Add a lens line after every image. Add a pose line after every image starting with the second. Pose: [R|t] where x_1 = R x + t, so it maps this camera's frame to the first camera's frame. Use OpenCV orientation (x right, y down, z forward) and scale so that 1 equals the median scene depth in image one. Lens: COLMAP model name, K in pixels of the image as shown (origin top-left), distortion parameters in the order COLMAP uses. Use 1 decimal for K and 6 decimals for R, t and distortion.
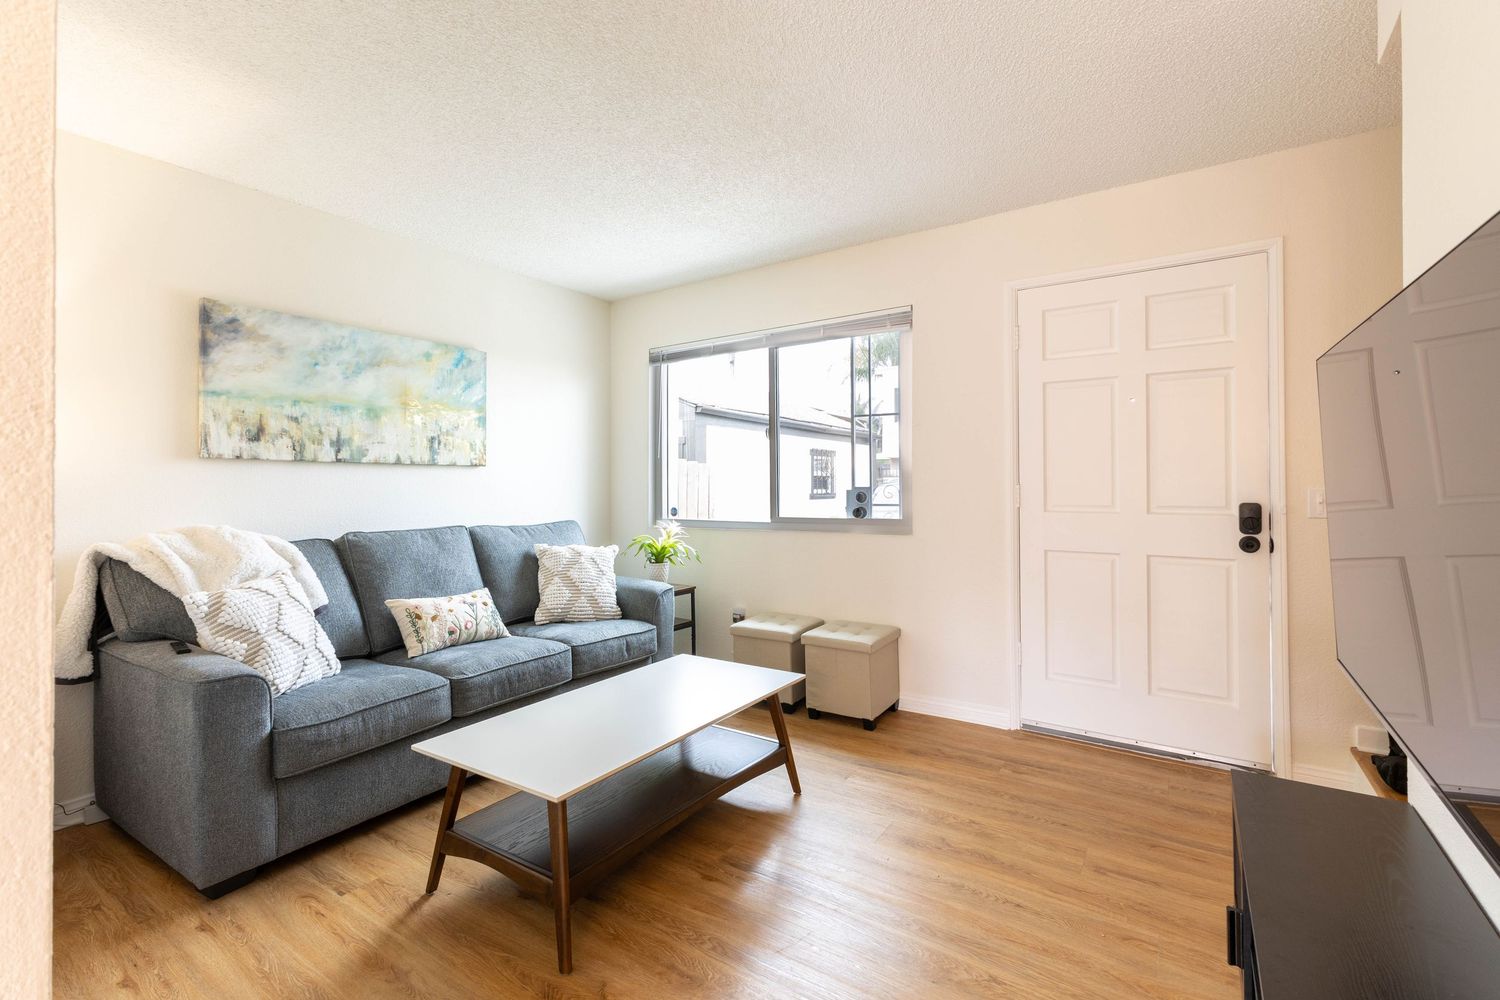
lens RADIAL K [[665.4, 0, 742.8], [0, 665.4, 479.6], [0, 0, 1]] dist [0.010594, -0.000745]
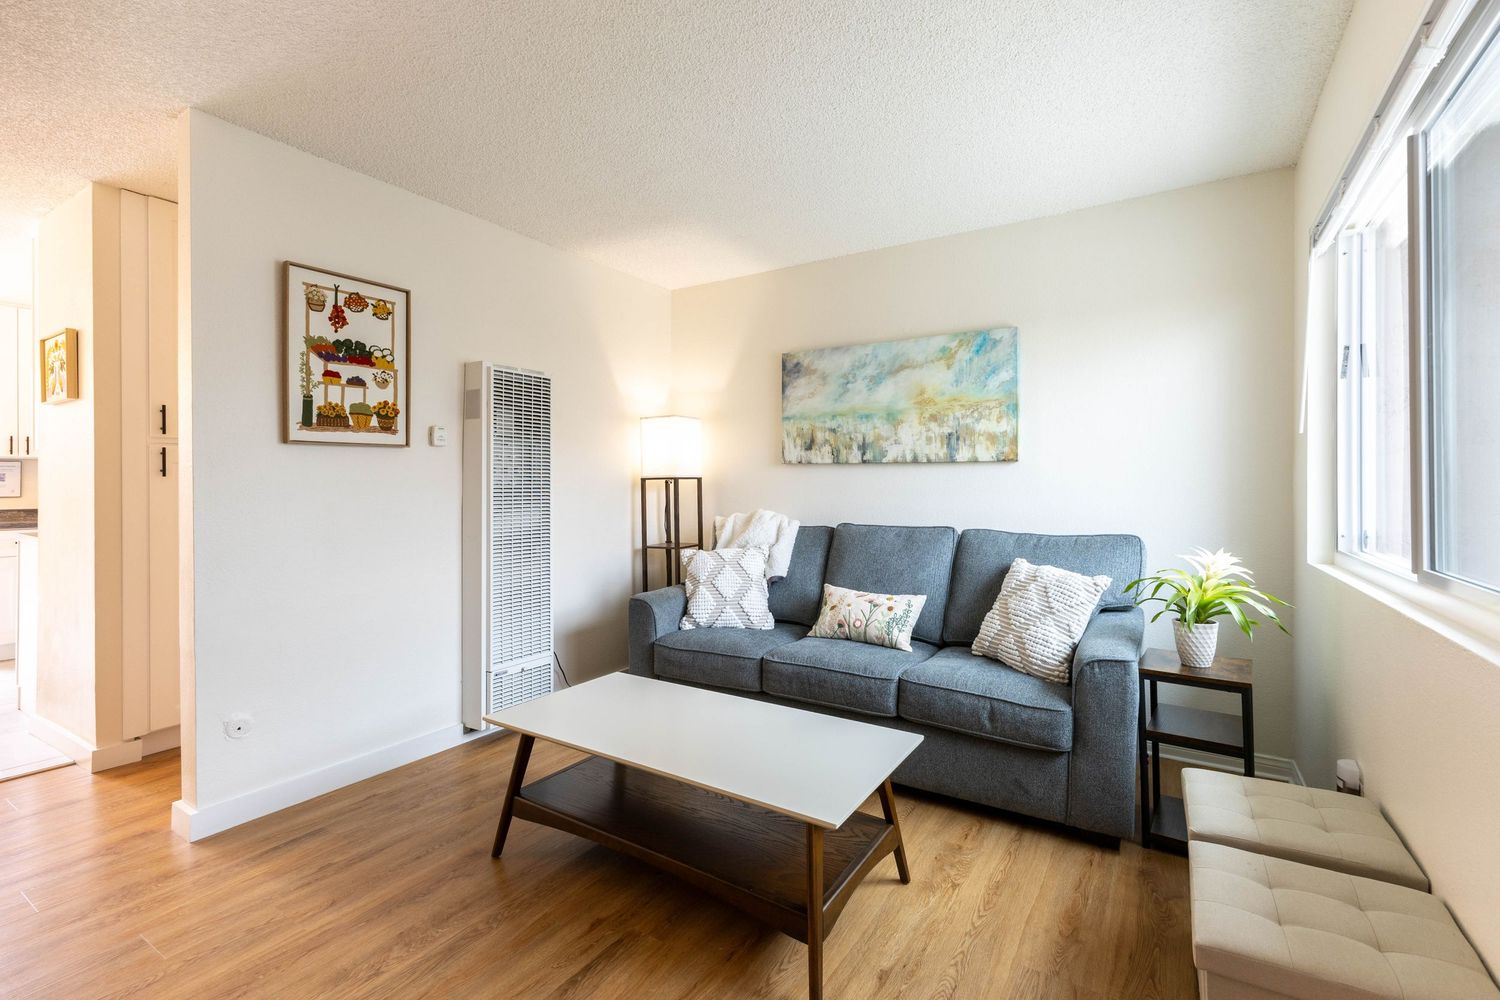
lens RADIAL K [[665.4, 0, 742.8], [0, 665.4, 479.6], [0, 0, 1]] dist [0.010594, -0.000745]
pose [[0.022015, -0.002082, -0.999755, 0.564506], [0.007820, 0.999968, -0.001911, 0.003276], [0.999727, -0.007776, 0.022030, 0.782938]]
